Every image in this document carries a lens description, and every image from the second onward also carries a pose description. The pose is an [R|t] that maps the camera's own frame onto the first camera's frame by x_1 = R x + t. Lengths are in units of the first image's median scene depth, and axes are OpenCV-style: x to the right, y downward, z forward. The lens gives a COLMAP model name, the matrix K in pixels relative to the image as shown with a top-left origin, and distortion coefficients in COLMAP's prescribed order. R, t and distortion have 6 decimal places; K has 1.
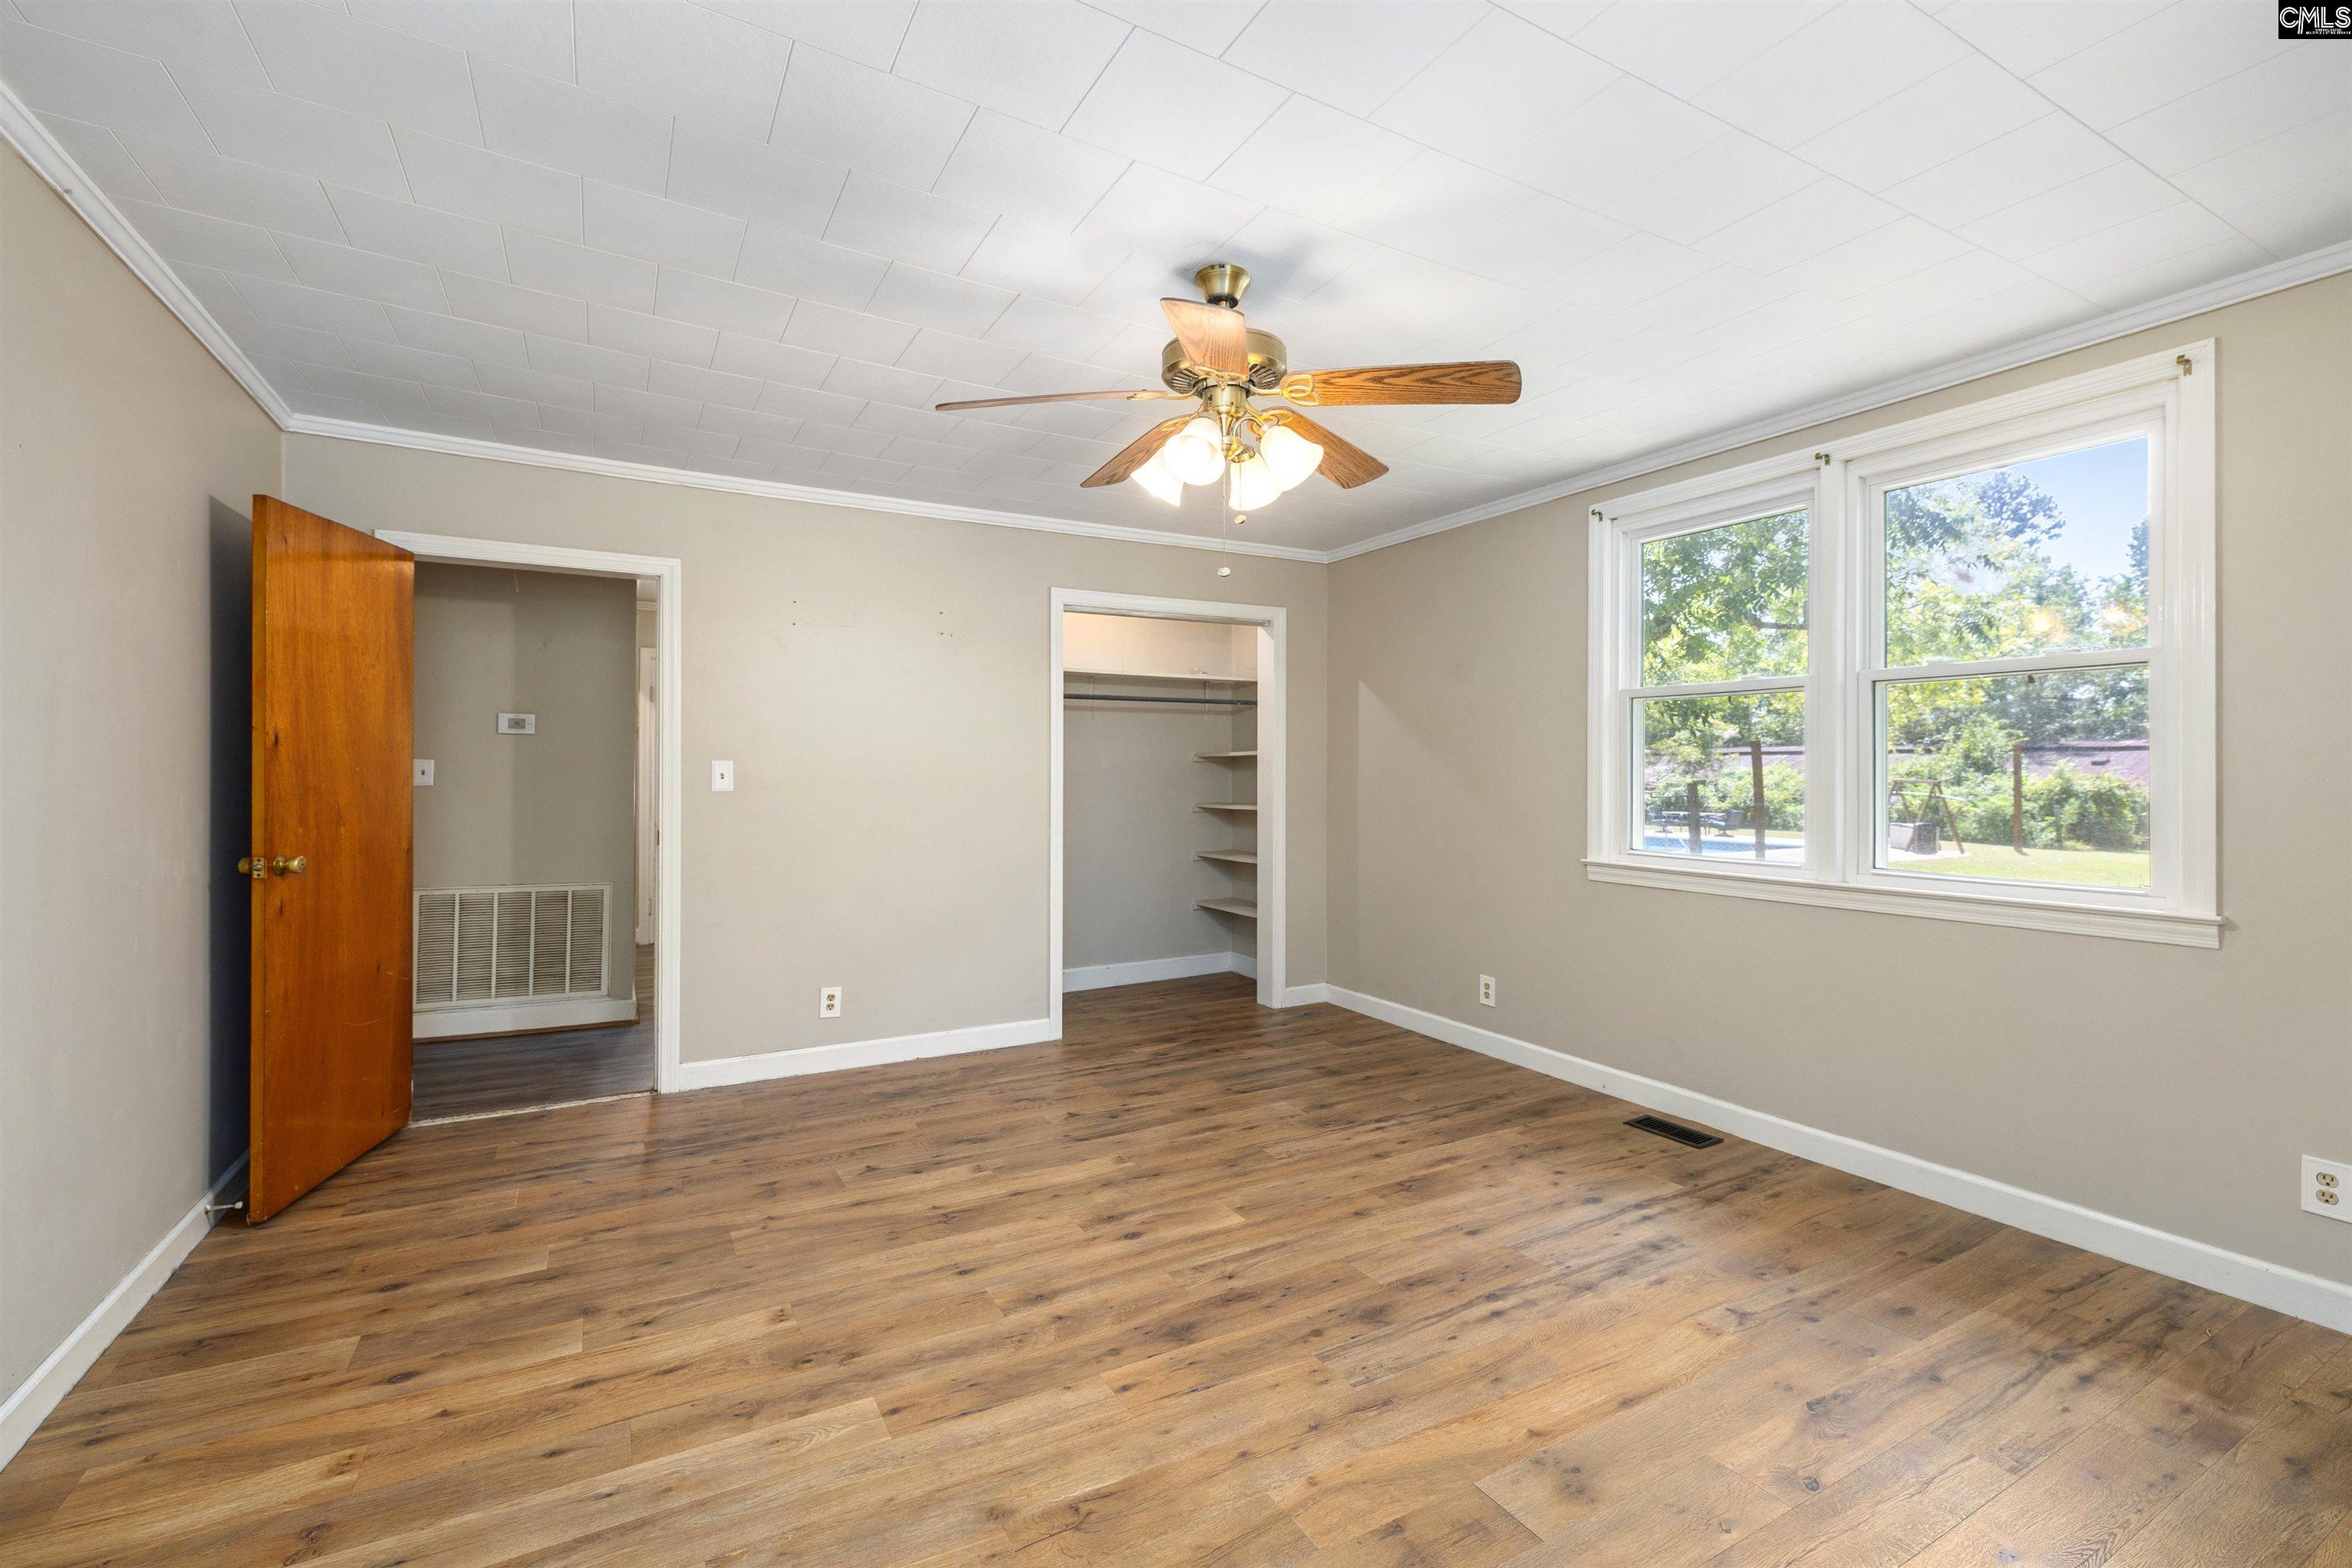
lens RADIAL K [[1028.2, 0, 1179.6], [0, 1028.2, 774.1], [0, 0, 1]] dist [-0.001694, -0.001196]
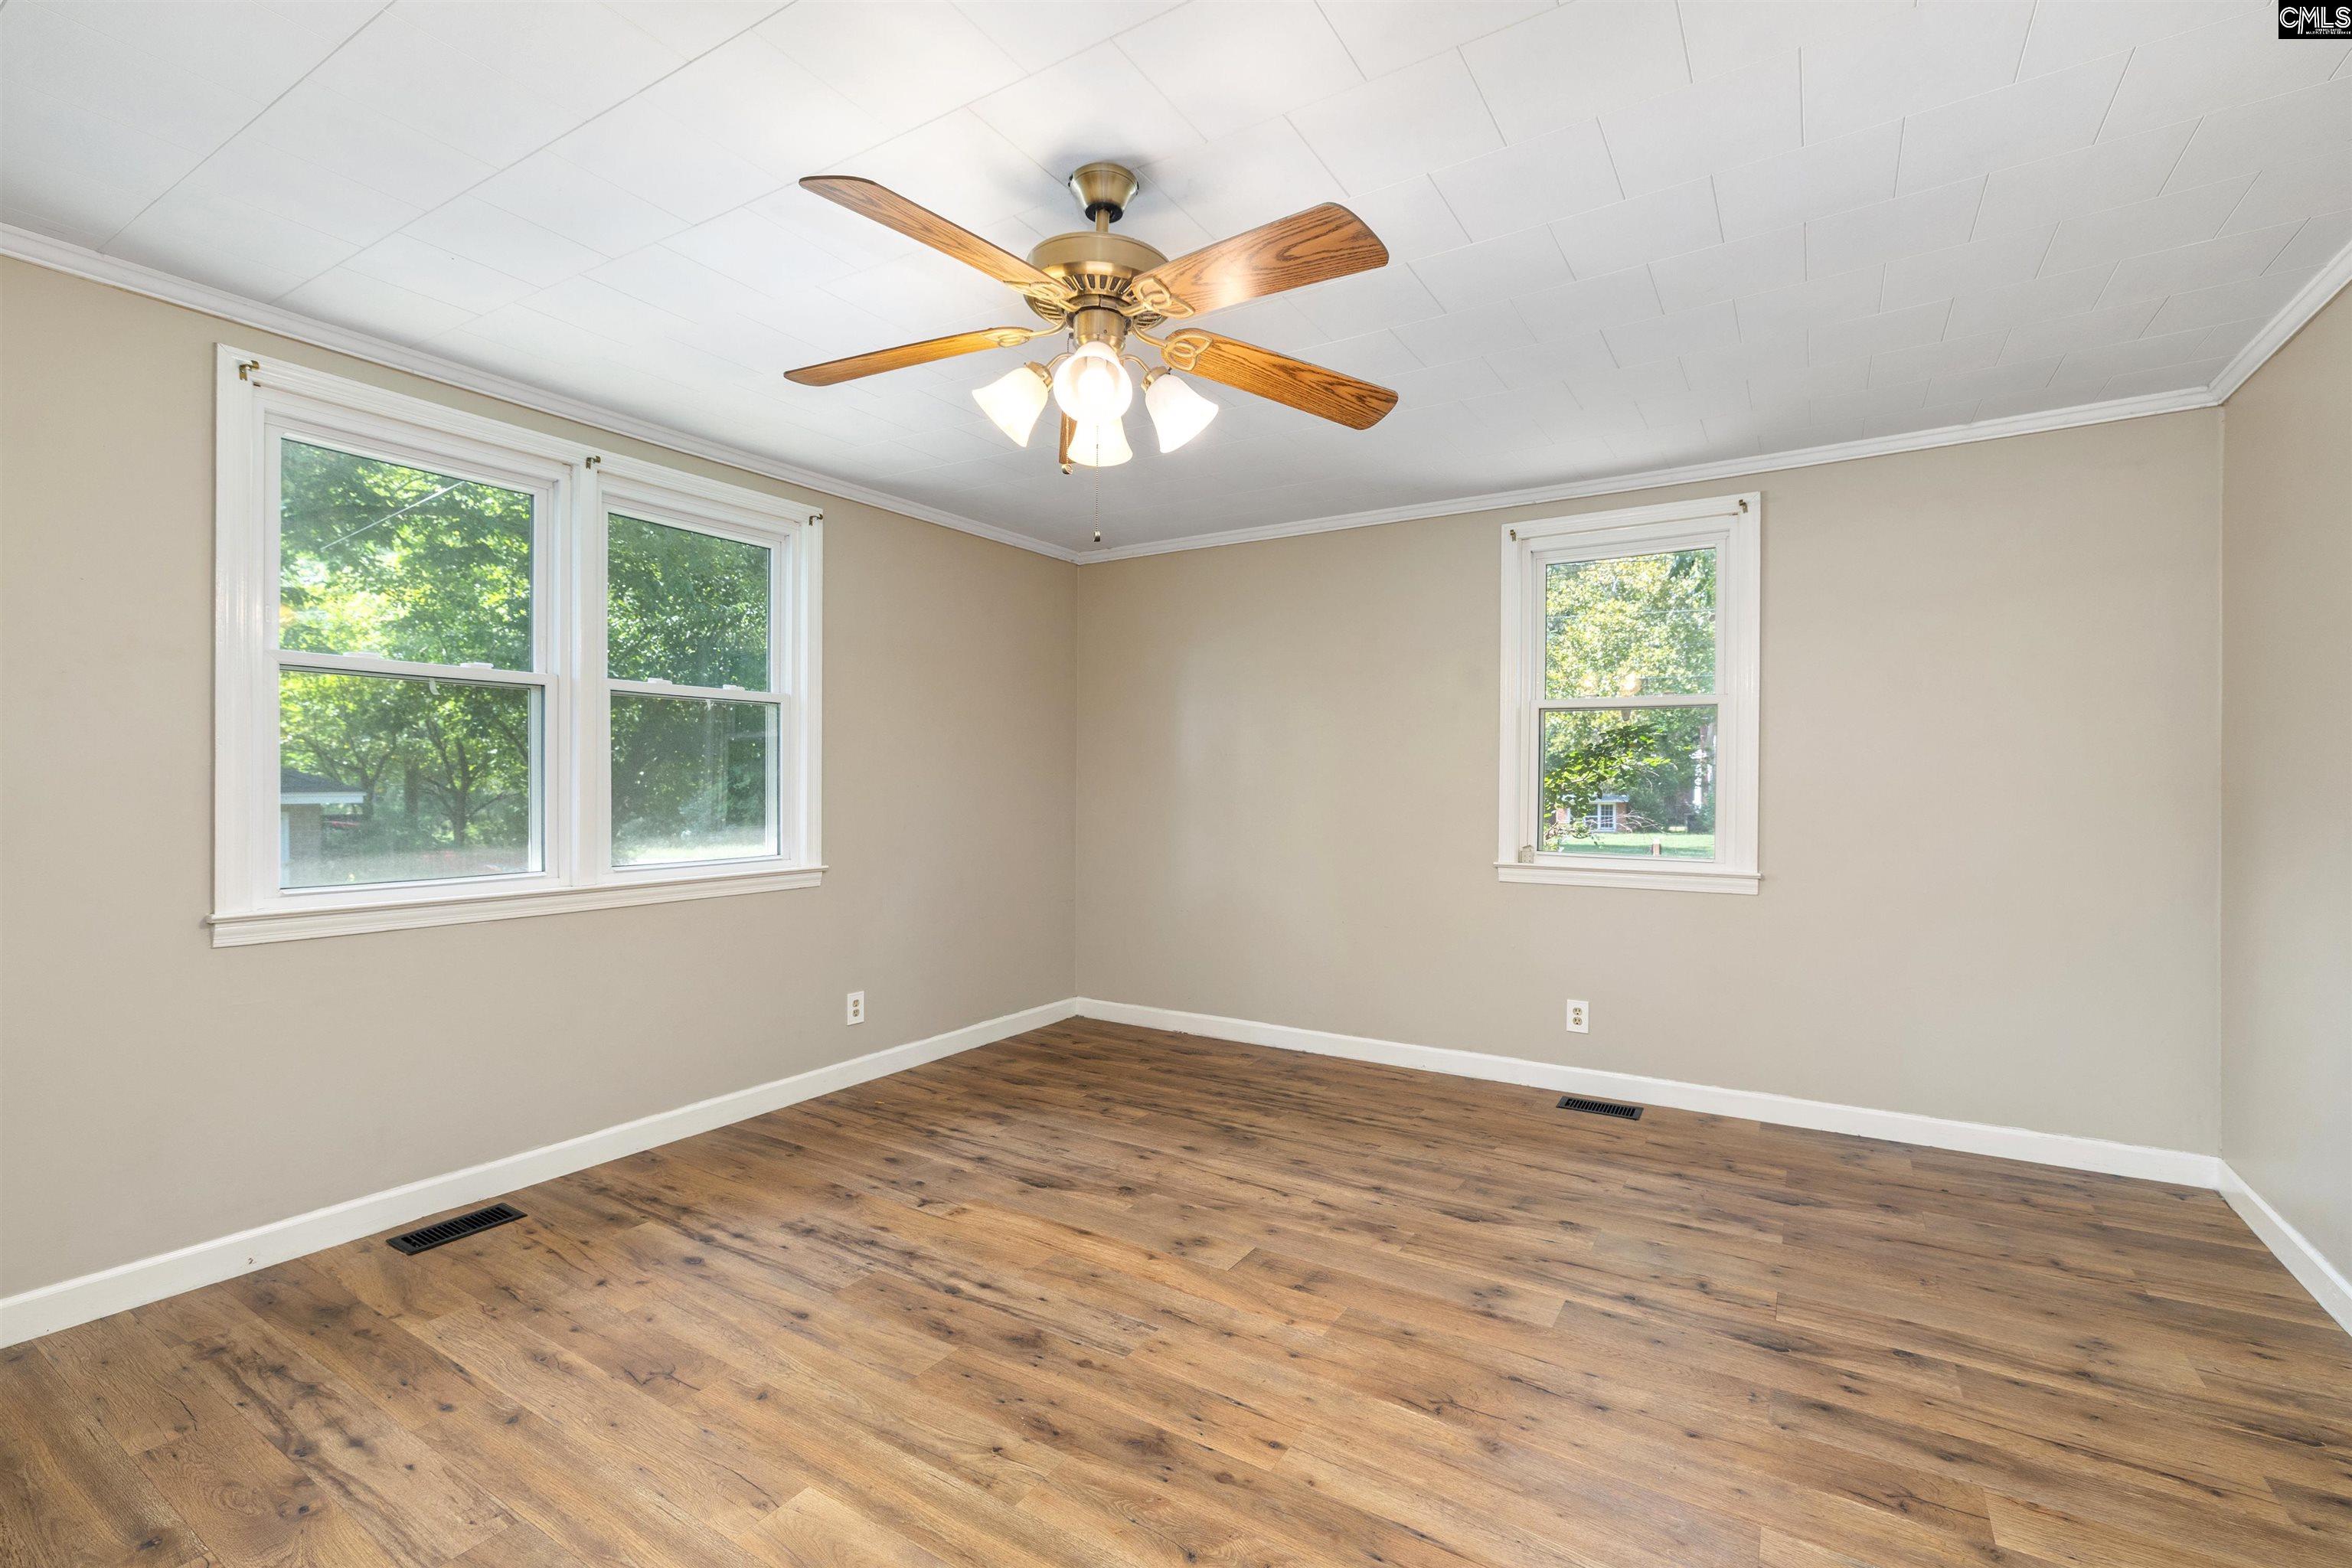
lens RADIAL K [[1028.2, 0, 1181.9], [0, 1028.2, 781.9], [0, 0, 1]] dist [-0.001694, -0.001196]
pose [[-0.483288, -0.003920, 0.875452, -0.626756], [-0.001496, 0.999992, 0.003652, 0.000166], [-0.875460, 0.000455, -0.483290, 1.164853]]
